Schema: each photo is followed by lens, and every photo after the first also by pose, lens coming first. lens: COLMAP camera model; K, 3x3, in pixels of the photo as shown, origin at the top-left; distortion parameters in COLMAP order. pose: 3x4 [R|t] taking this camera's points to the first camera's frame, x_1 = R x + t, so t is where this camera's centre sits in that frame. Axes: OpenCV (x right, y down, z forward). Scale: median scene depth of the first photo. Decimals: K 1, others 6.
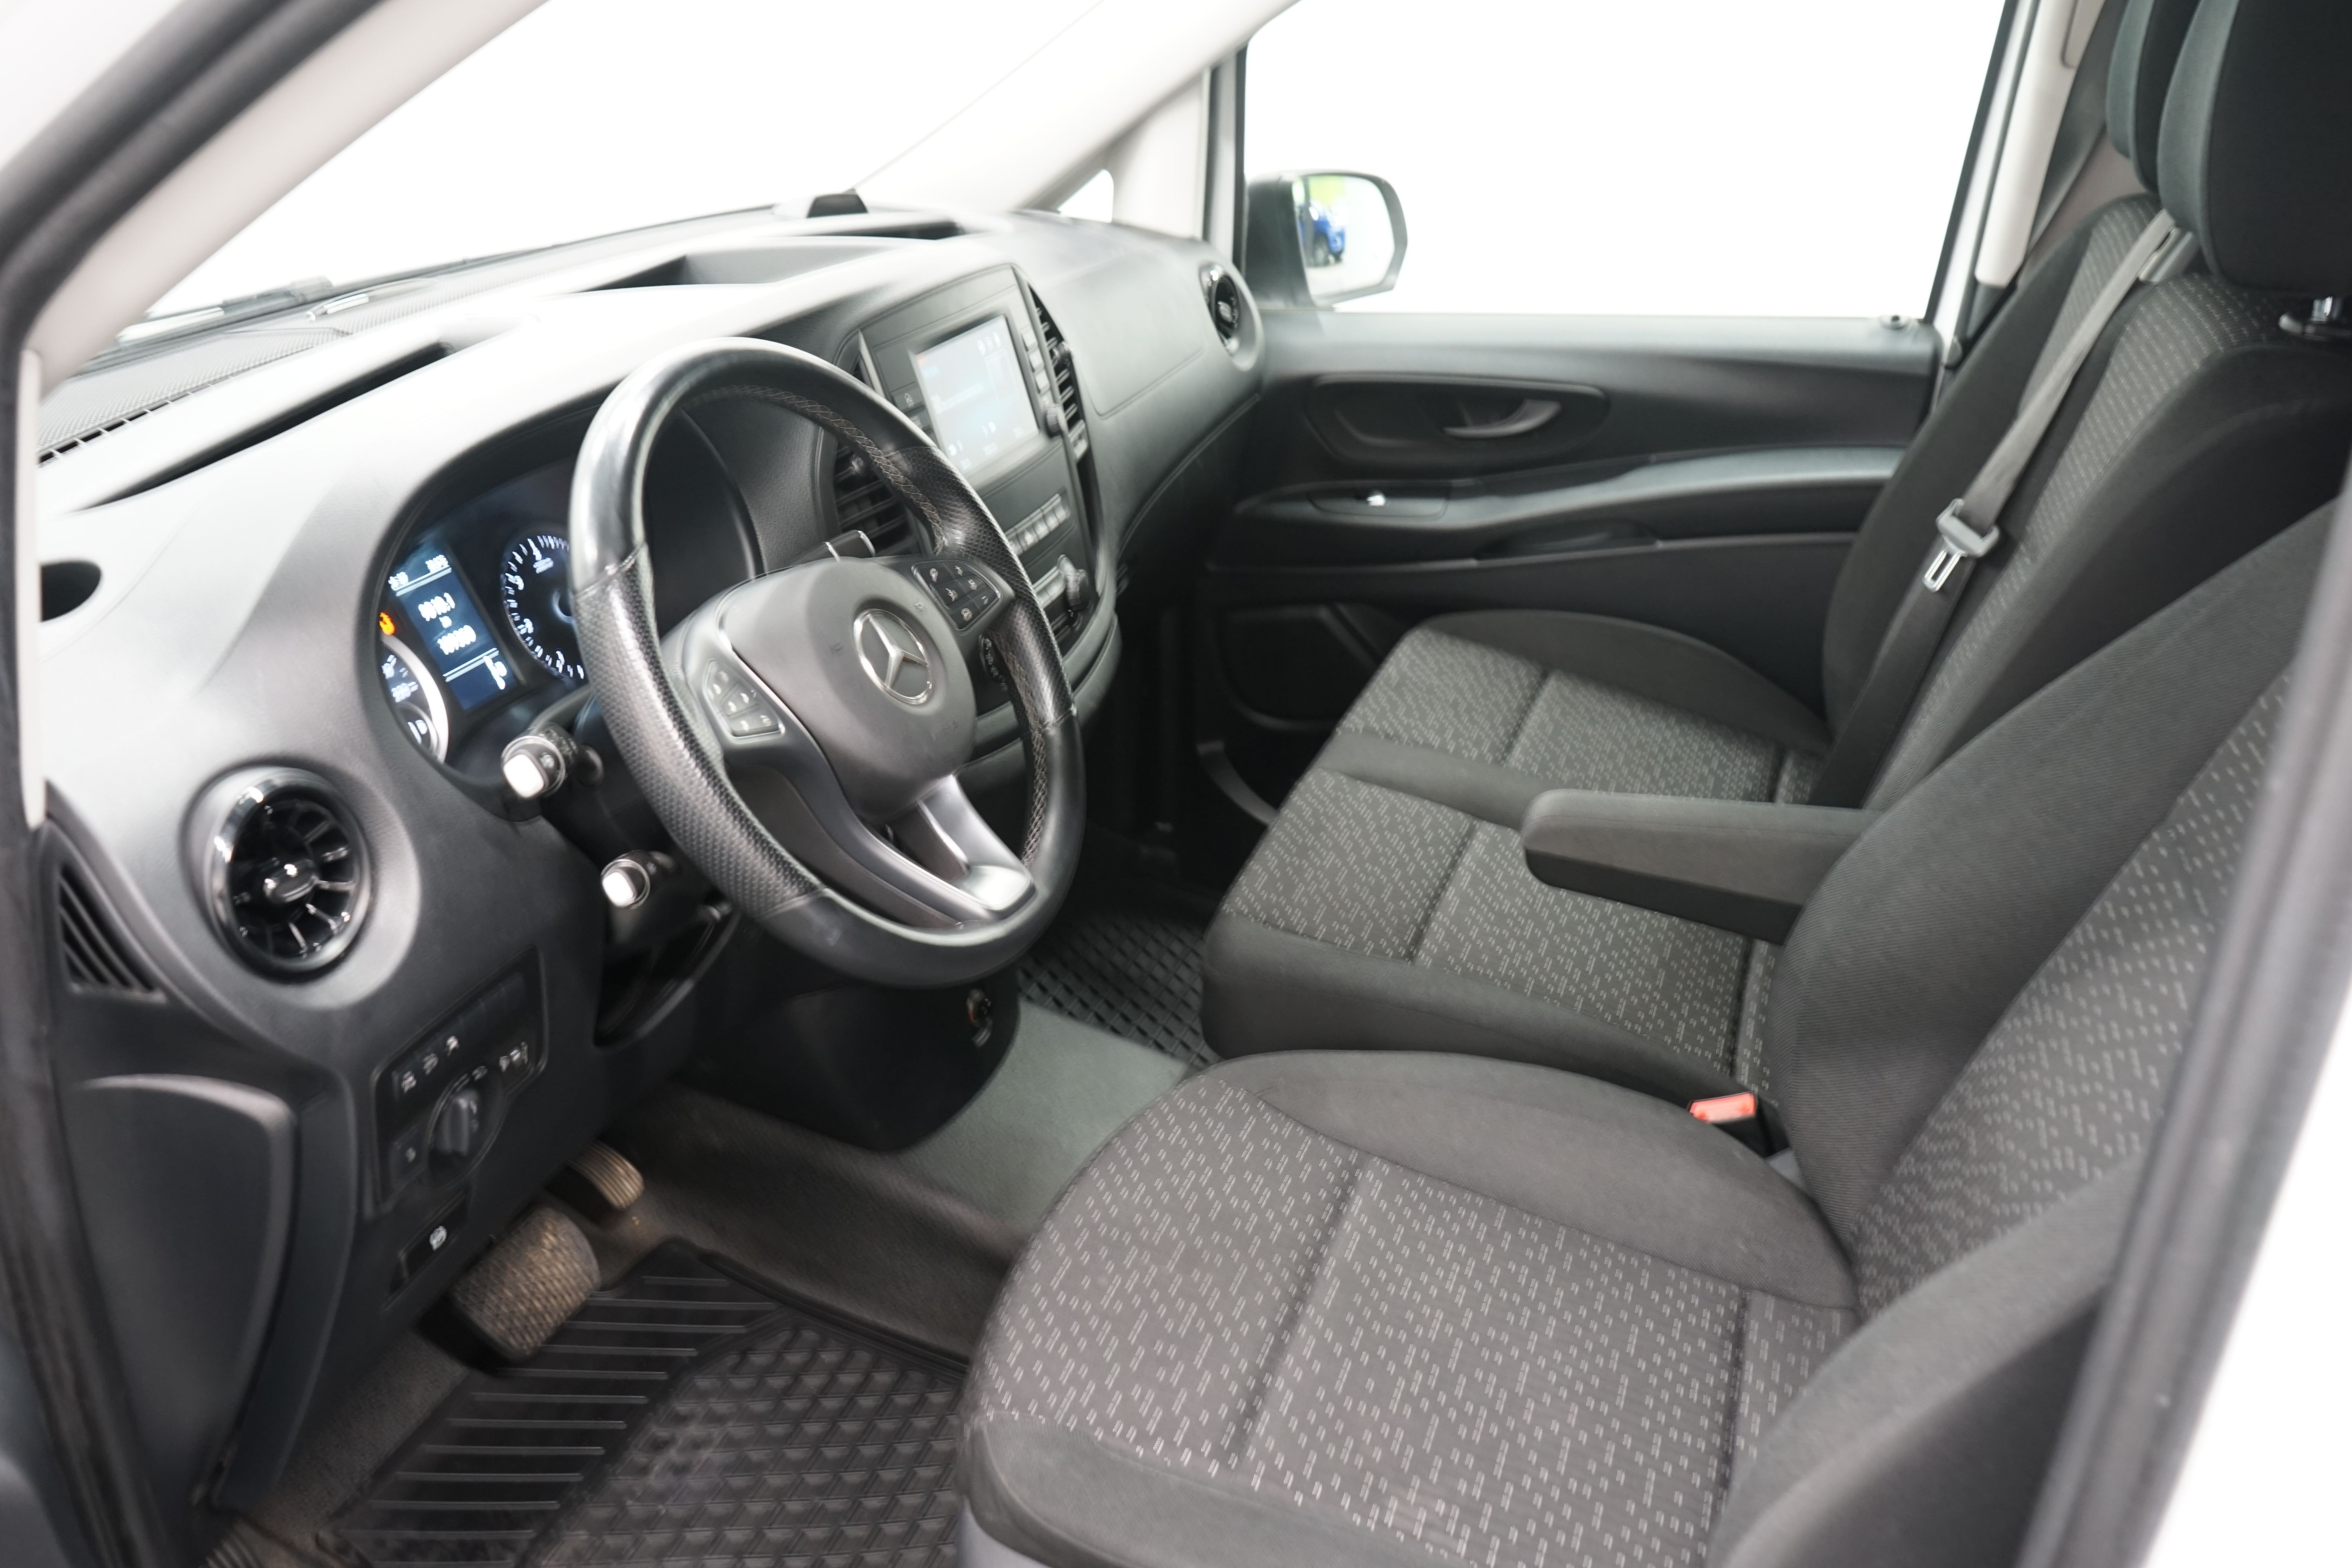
lens RADIAL K [[1947.7, 0, 1178.4], [0, 1947.7, 790.0], [0, 0, 1]] dist [-0.000734, 0.018654]
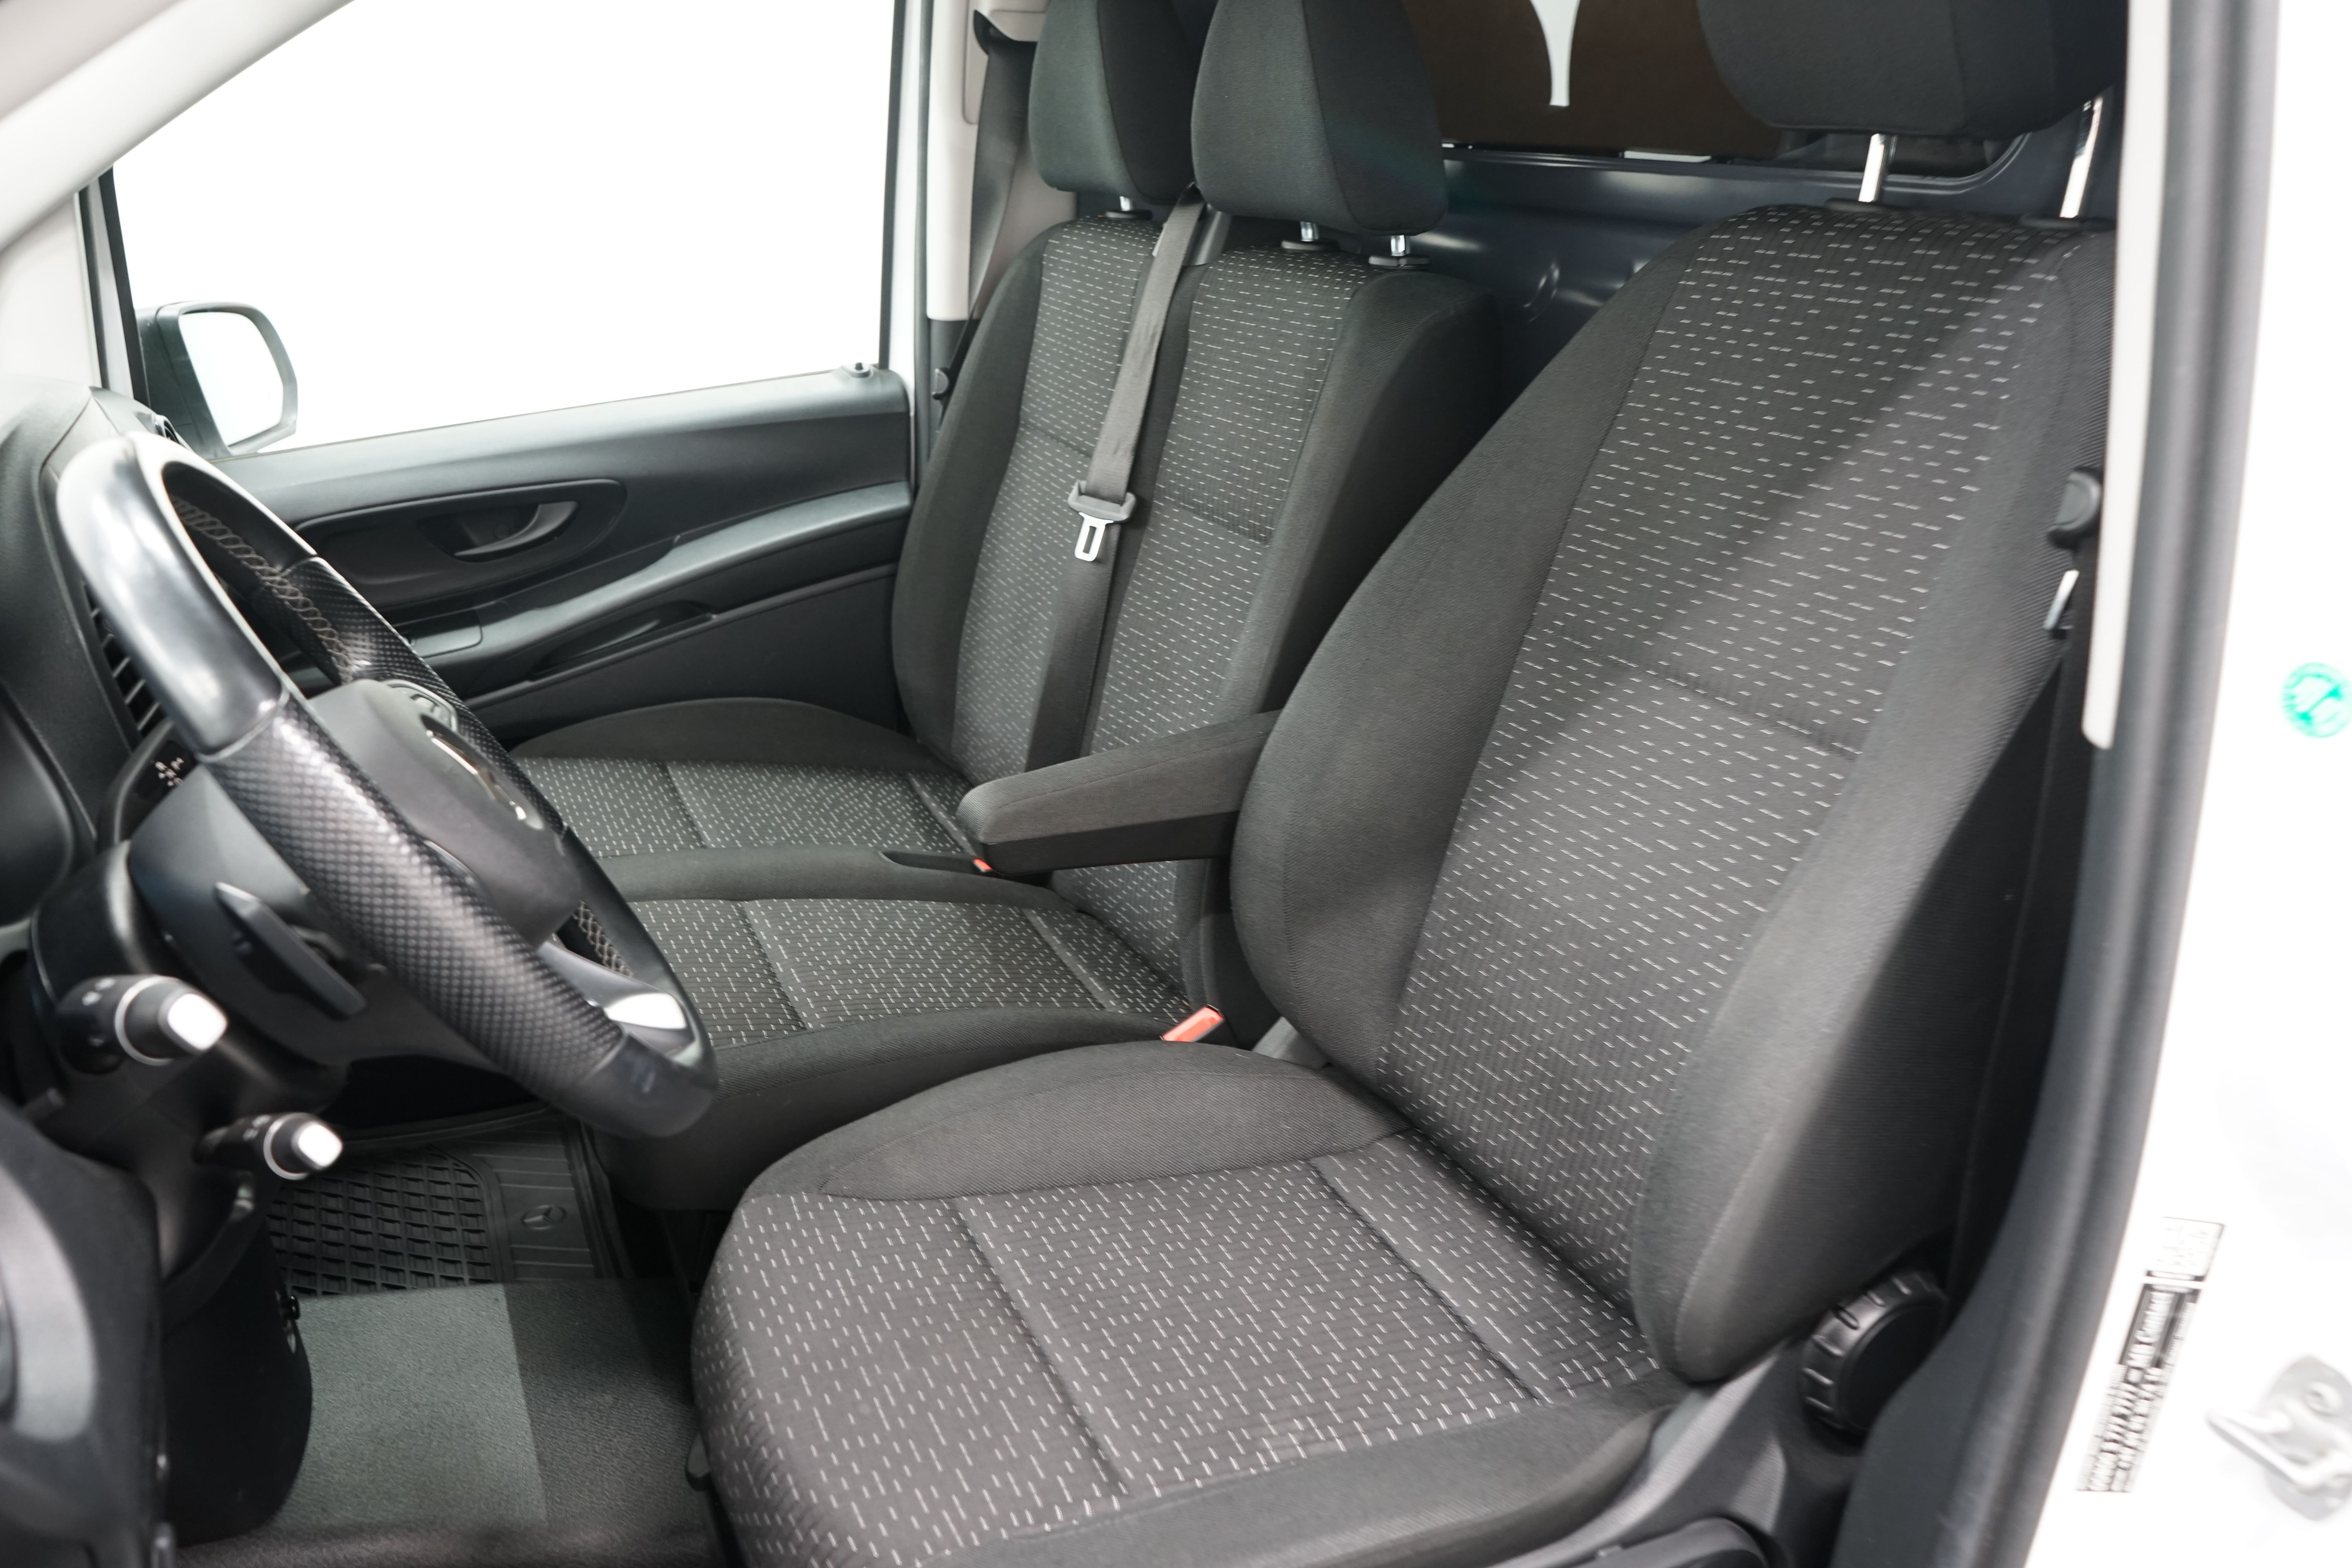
lens RADIAL K [[1947.7, 0, 1178.1], [0, 1947.7, 778.1], [0, 0, 1]] dist [-0.000734, 0.018654]
pose [[0.717571, -0.259490, 0.646341, -0.386390], [0.320075, 0.947066, 0.024874, 0.004441], [-0.618582, 0.189029, 0.762643, 0.166355]]
